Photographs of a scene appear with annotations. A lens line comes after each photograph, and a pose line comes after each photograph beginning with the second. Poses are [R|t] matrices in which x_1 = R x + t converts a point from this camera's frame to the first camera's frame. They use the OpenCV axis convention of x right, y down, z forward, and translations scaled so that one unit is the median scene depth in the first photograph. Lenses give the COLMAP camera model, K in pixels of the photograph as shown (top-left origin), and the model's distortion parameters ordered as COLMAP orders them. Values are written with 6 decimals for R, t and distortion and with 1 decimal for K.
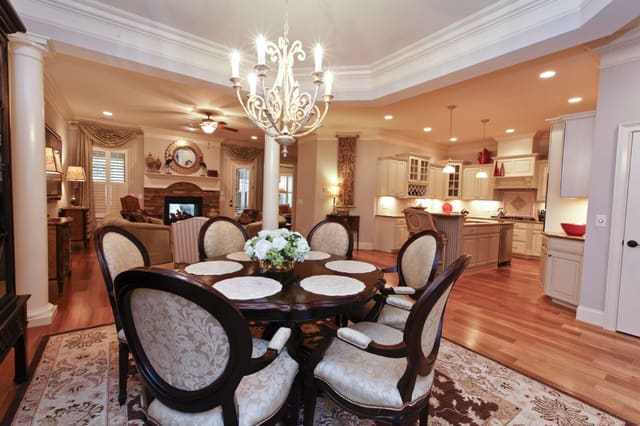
lens RADIAL K [[284.6, 0, 316.2], [0, 284.6, 212.5], [0, 0, 1]] dist [-0.006933, 0.002816]
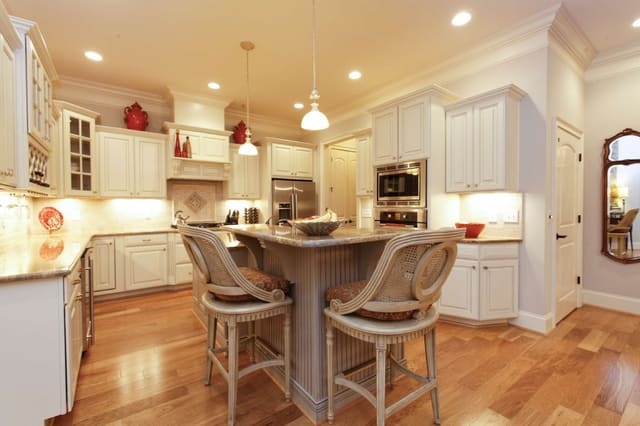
lens RADIAL K [[284.6, 0, 321.1], [0, 284.6, 212.7], [0, 0, 1]] dist [-0.006933, 0.002816]
pose [[-0.025496, -0.058984, 0.997933, 0.039817], [0.050278, 0.996919, 0.060208, -0.033698], [-0.998410, 0.051709, -0.022451, 0.717027]]
